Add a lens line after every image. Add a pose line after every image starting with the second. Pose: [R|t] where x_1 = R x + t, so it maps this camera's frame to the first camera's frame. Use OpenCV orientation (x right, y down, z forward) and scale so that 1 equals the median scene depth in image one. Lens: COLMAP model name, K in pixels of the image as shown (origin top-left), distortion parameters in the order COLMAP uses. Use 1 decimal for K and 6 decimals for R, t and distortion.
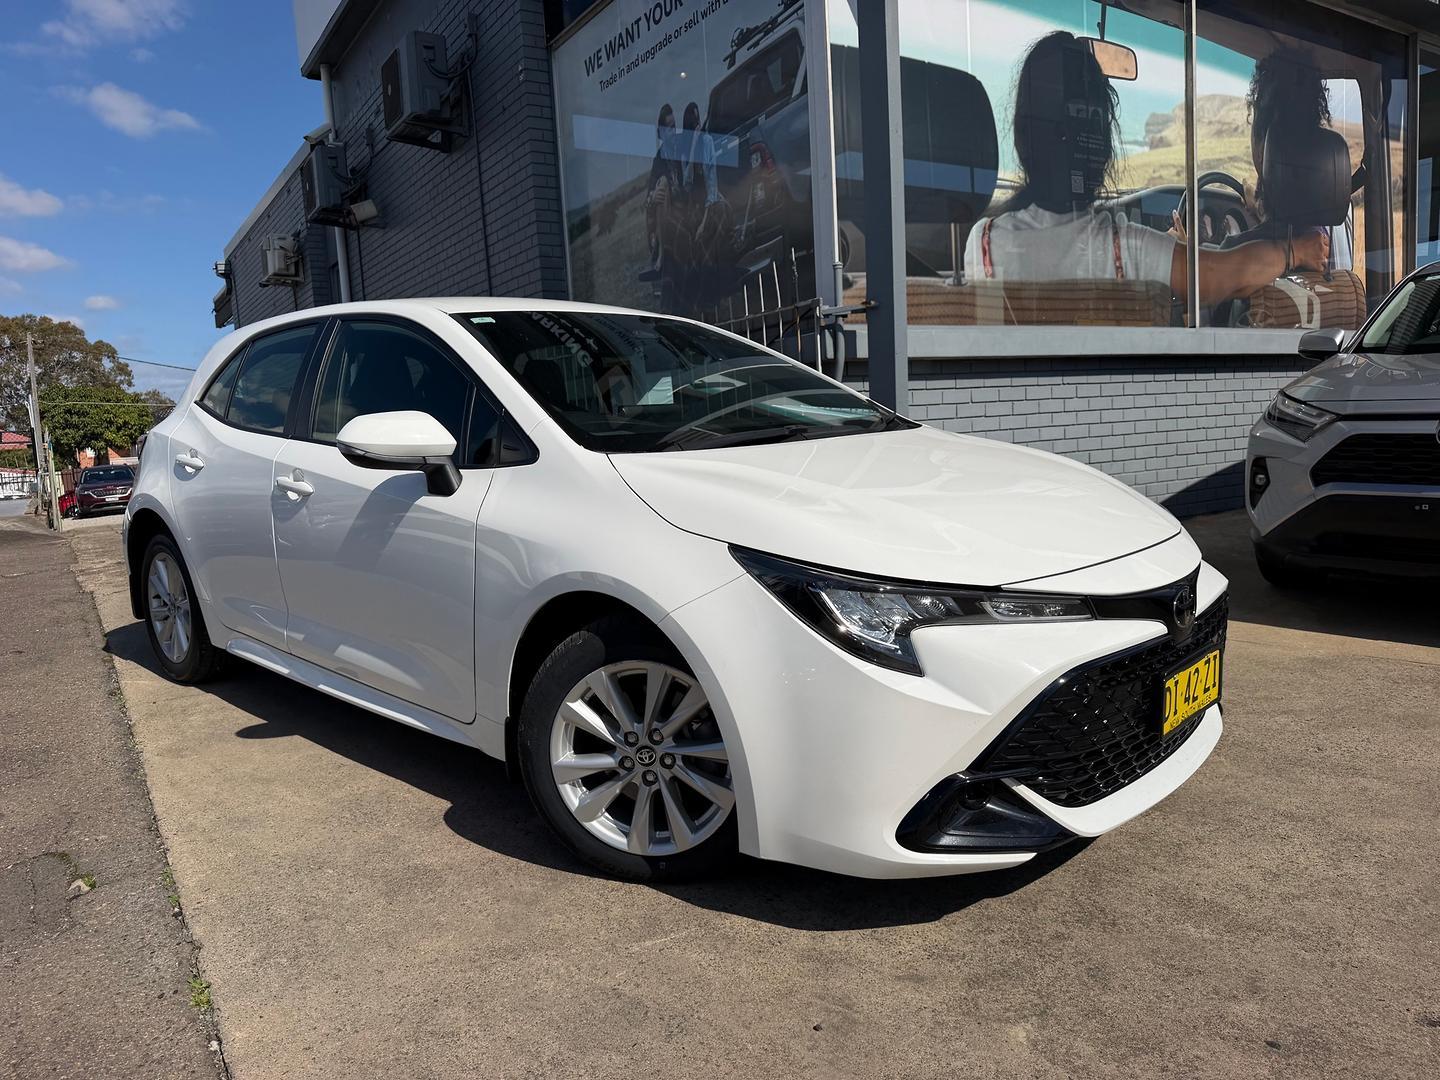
lens RADIAL K [[1010.5, 0, 720.0], [0, 1010.5, 540.0], [0, 0, 1]] dist [0.019048, -0.031756]
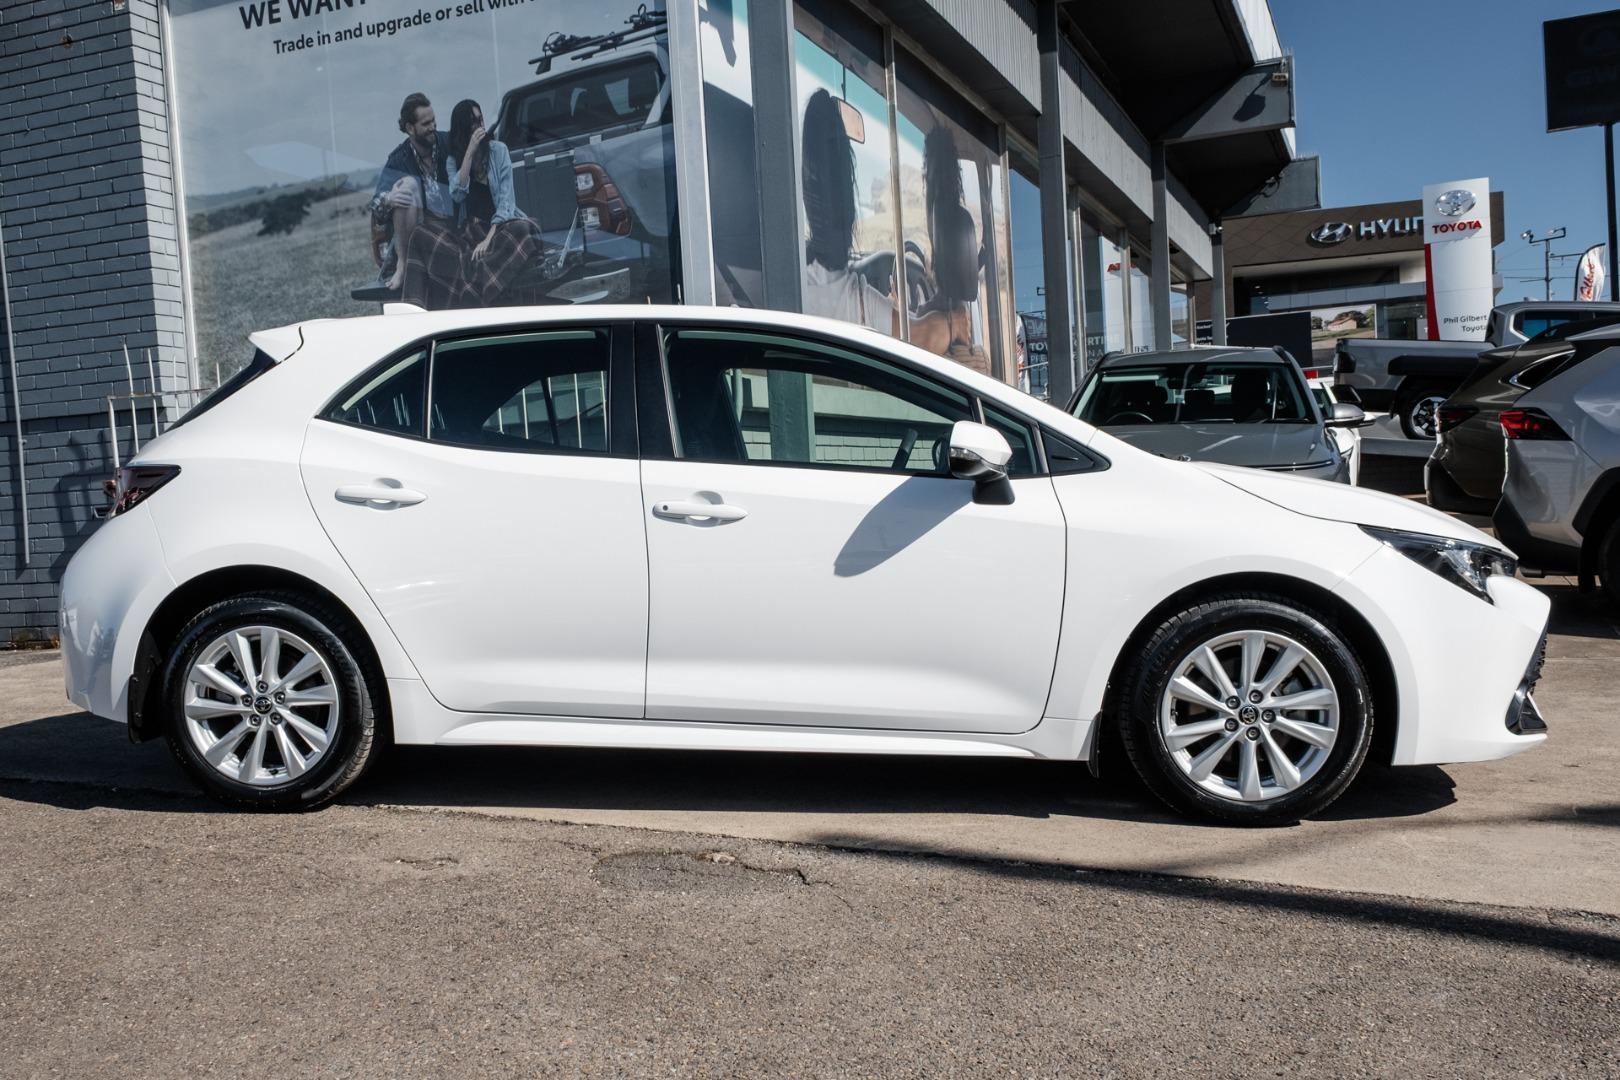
lens RADIAL K [[1508.0, 0, 771.1], [0, 1508.0, 549.9], [0, 0, 1]] dist [0.017155, 0.004445]
pose [[0.826640, -0.011192, 0.562621, -0.519993], [0.068551, 0.994359, -0.080939, 0.054877], [-0.558541, 0.105475, 0.822744, -0.124080]]
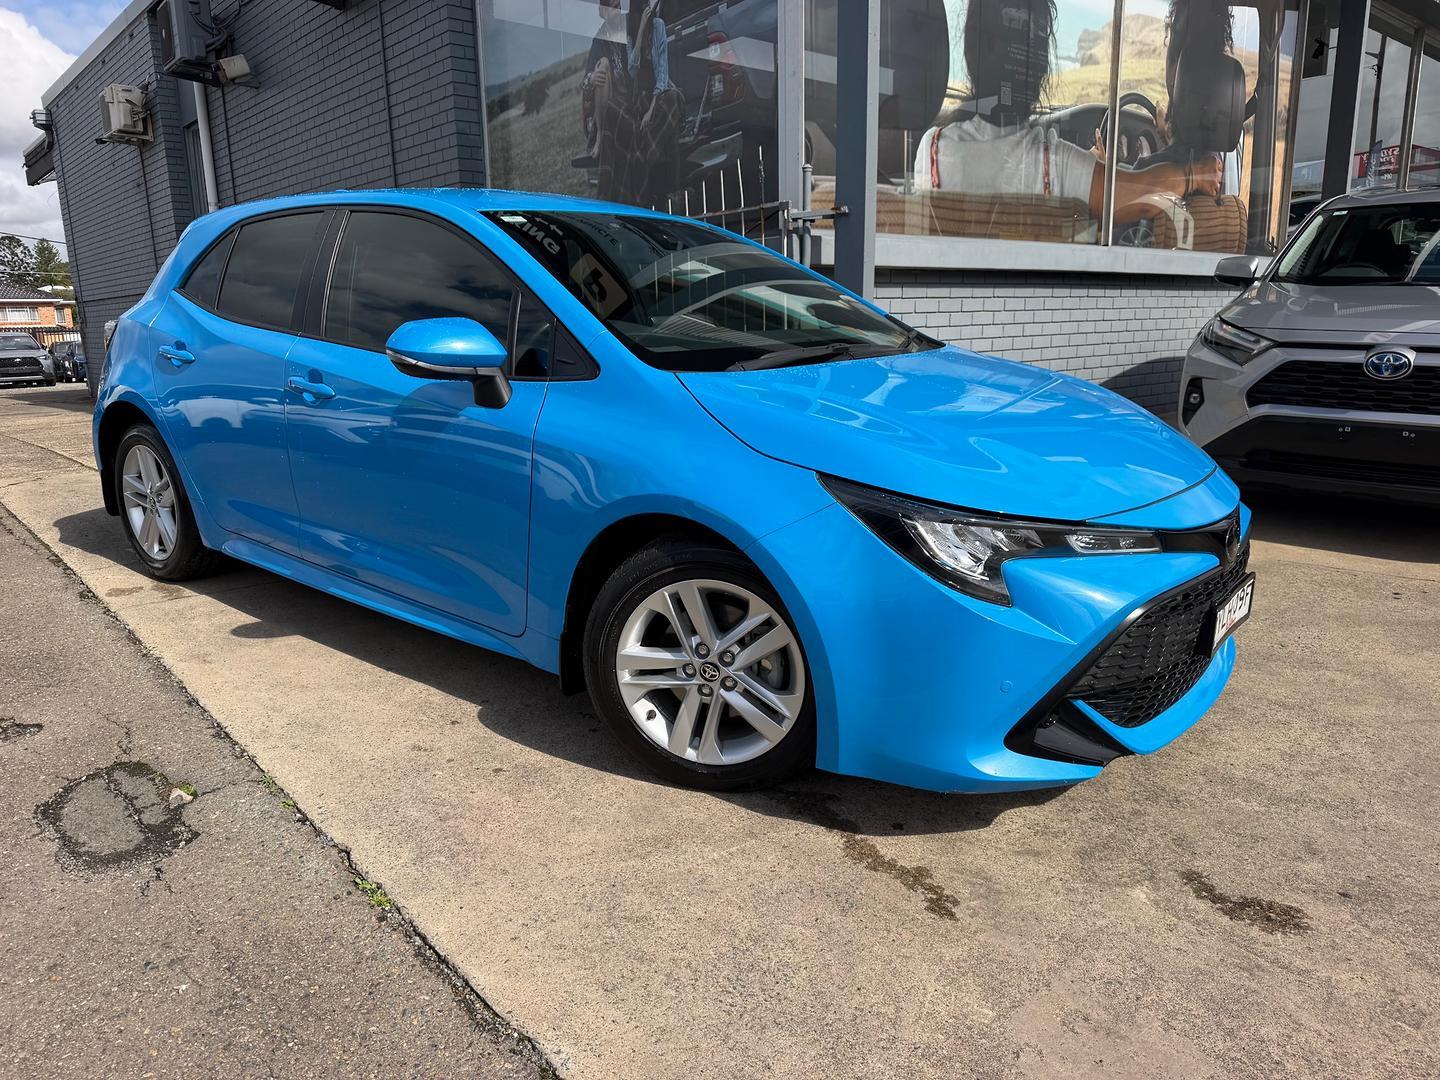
lens RADIAL K [[1013.0, 0, 712.8], [0, 1013.0, 543.9], [0, 0, 1]] dist [-0.001719, -0.004200]
pose [[0.989755, 0.006058, 0.142645, -0.092284], [-0.021391, 0.994115, 0.106200, -0.006375], [-0.141162, -0.108163, 0.984060, -0.006838]]
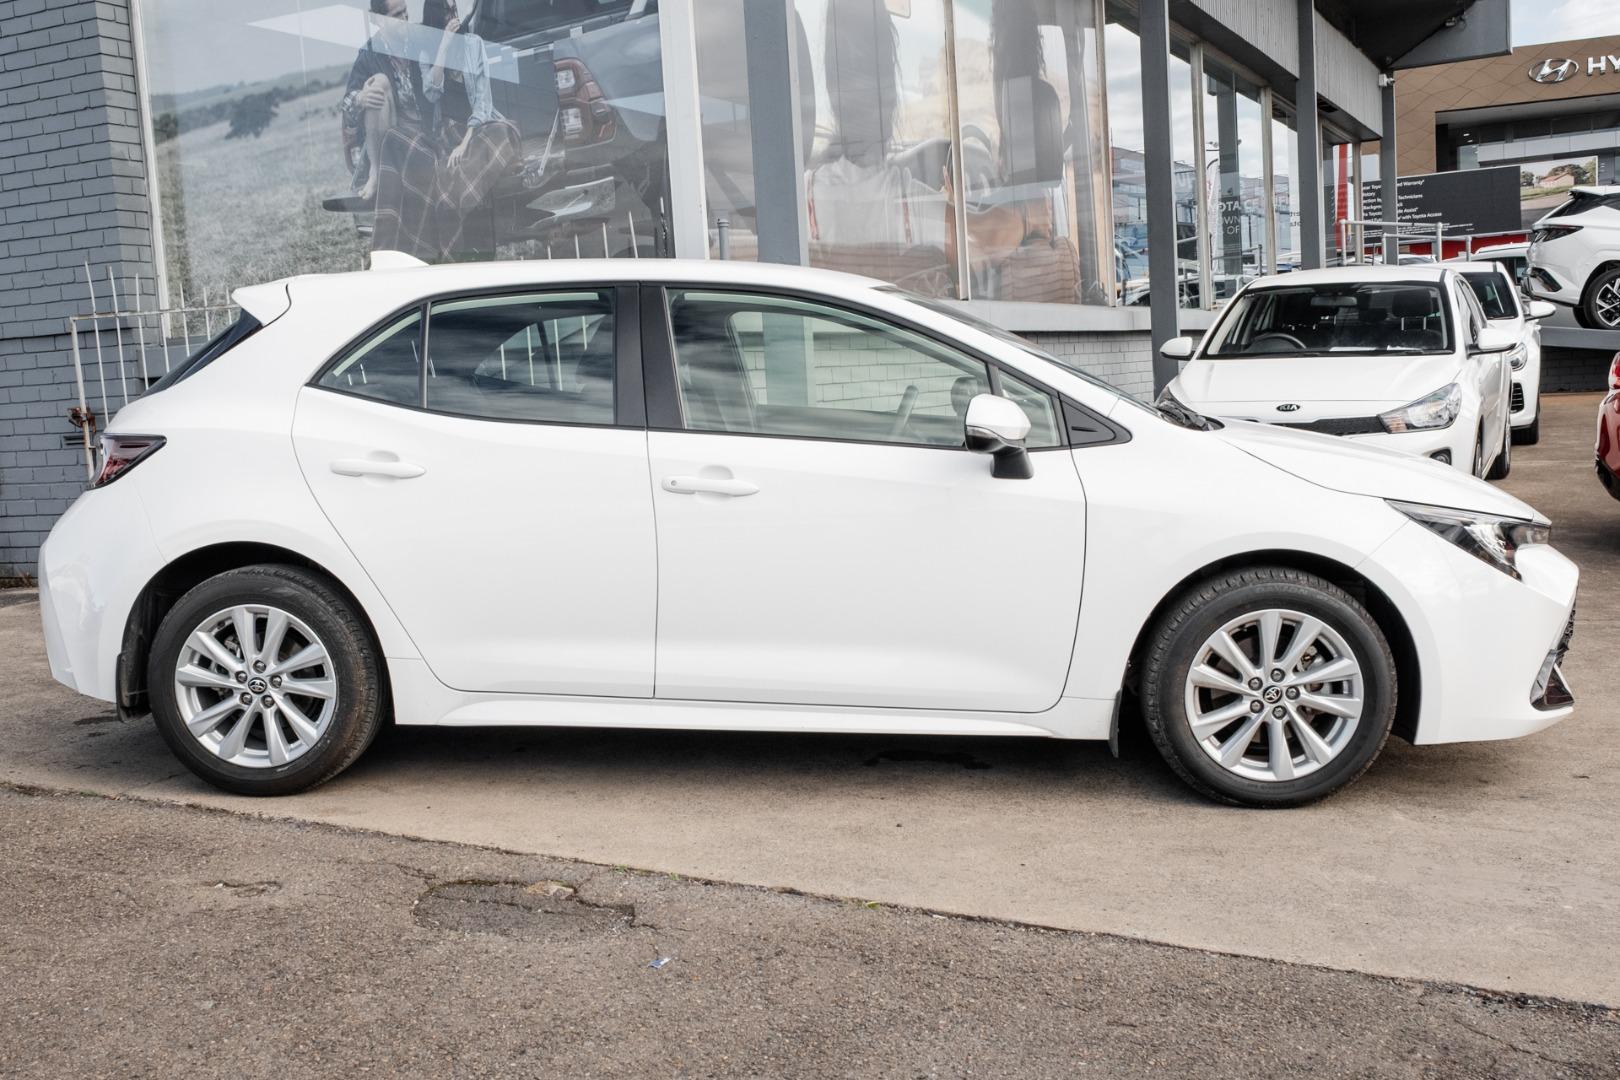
lens RADIAL K [[1675.4, 0, 800.8], [0, 1675.4, 512.2], [0, 0, 1]] dist [0.016649, 0.005441]
pose [[0.863047, -0.035269, 0.503891, -0.433808], [0.063302, 0.997247, -0.038620, 0.021663], [-0.501141, 0.065228, 0.862904, -0.181765]]
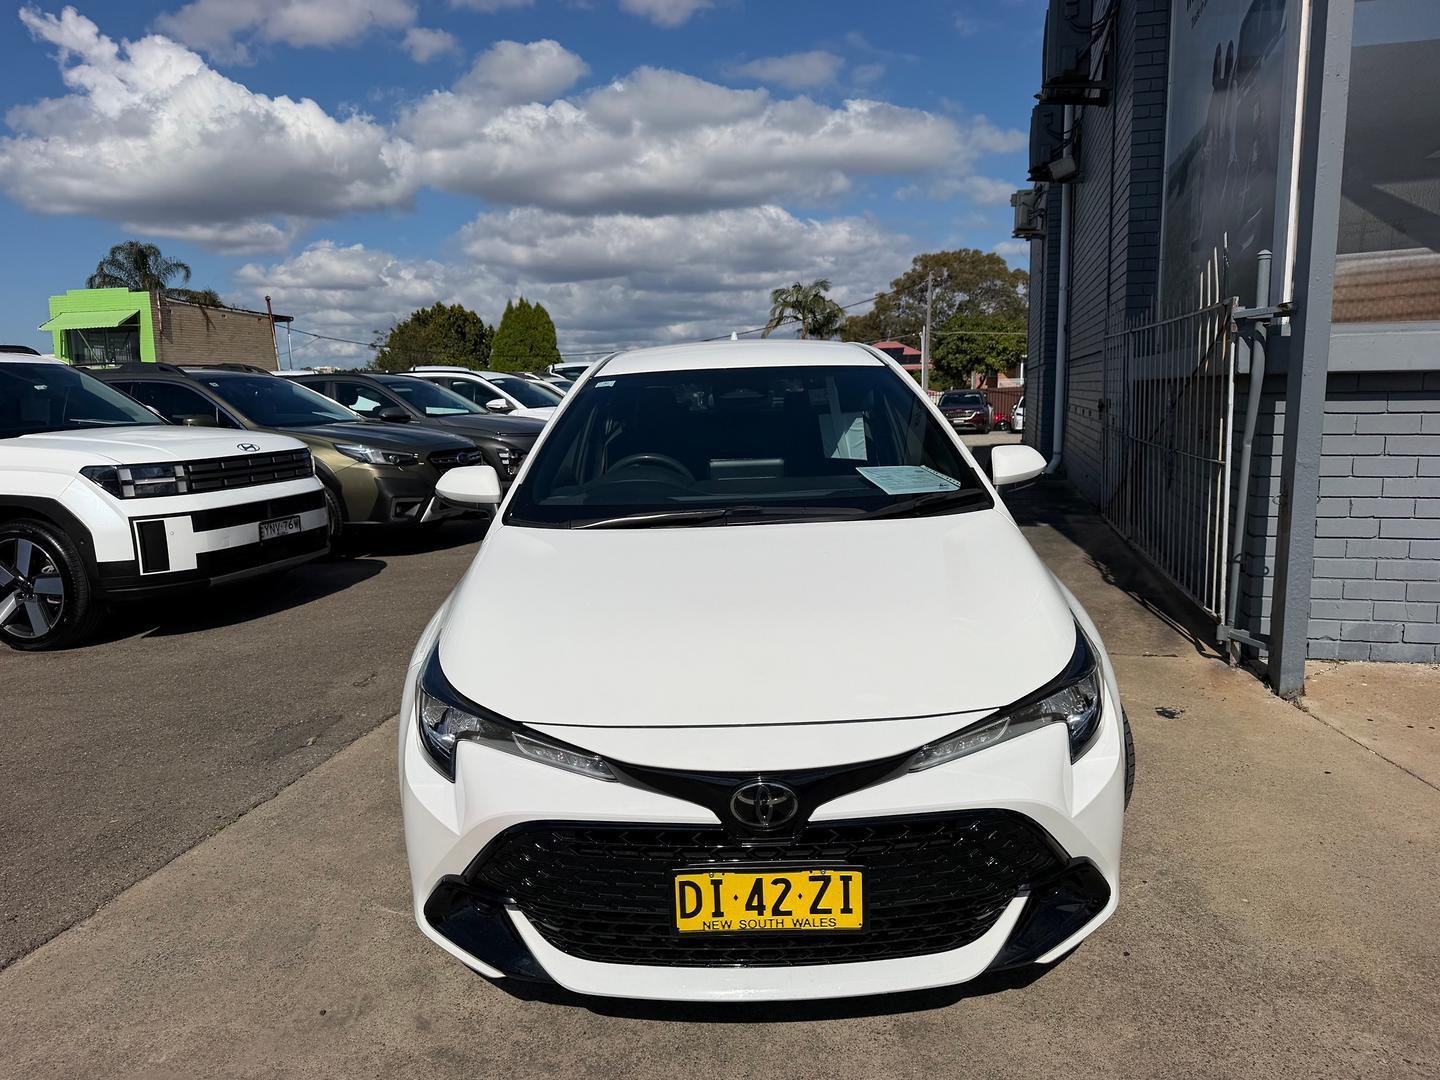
lens RADIAL K [[1010.5, 0, 720.0], [0, 1010.5, 540.0], [0, 0, 1]] dist [0.019048, -0.031756]
pose [[0.675866, 0.151378, -0.721311, 0.339911], [-0.096470, 0.988430, 0.117045, -0.084572], [0.730684, -0.009522, 0.682649, 0.129195]]
